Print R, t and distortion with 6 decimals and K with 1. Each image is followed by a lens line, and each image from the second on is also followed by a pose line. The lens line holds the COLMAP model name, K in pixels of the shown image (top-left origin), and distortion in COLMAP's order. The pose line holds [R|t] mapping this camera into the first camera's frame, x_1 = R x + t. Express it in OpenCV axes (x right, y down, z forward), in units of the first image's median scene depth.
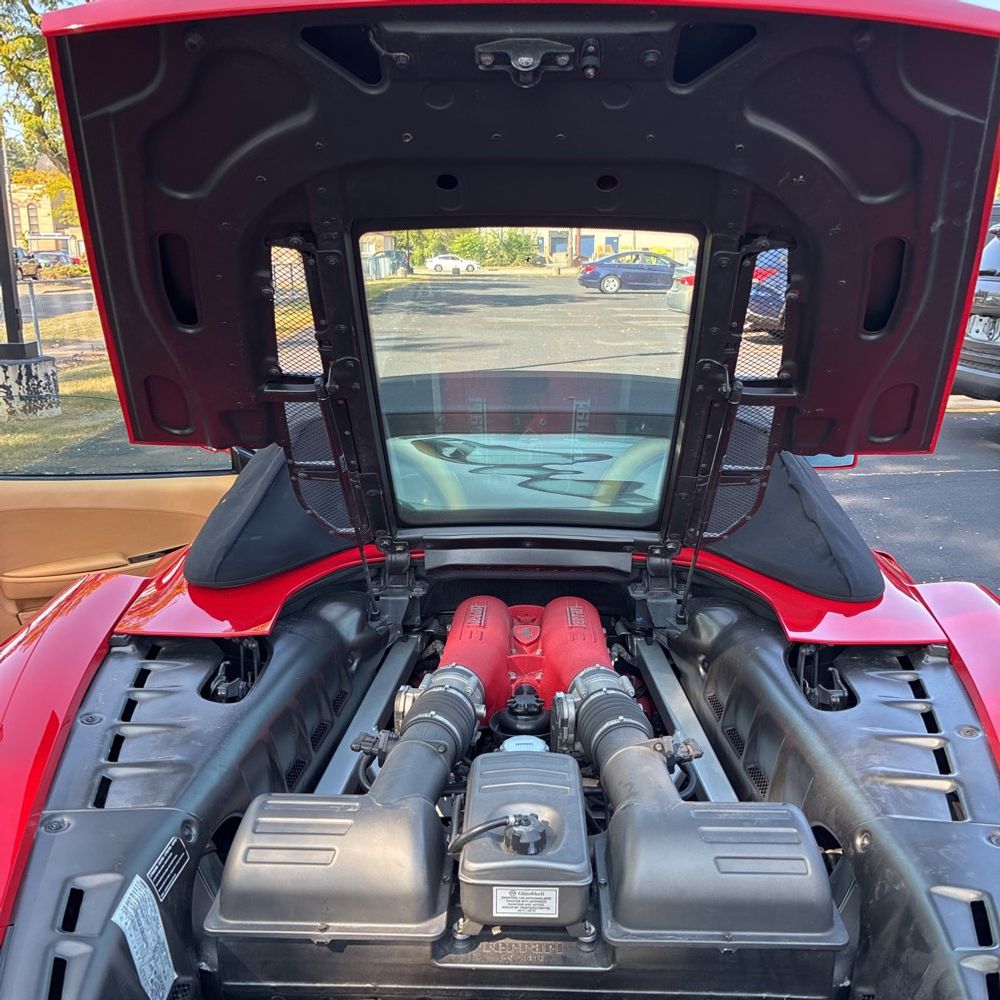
lens RADIAL K [[1009.8, 0, 499.4], [0, 1009.8, 500.0], [0, 0, 1]] dist [0.011578, 0.000000]
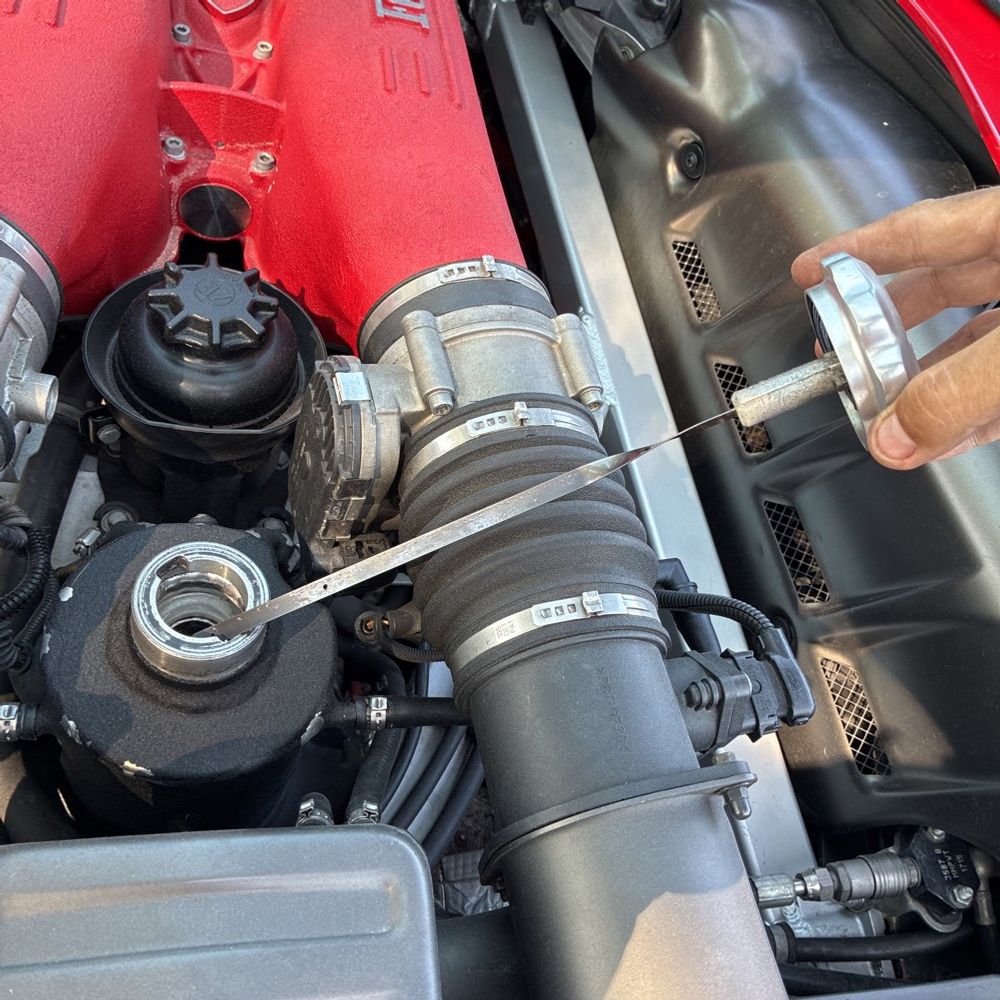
lens RADIAL K [[1009.8, 0, 498.3], [0, 1009.8, 500.1], [0, 0, 1]] dist [0.011578, 0.000000]
pose [[0.941689, 0.035323, 0.334626, 0.006436], [-0.252380, 0.731873, 0.632981, 0.030665], [-0.222545, -0.680524, 0.698112, 0.686112]]
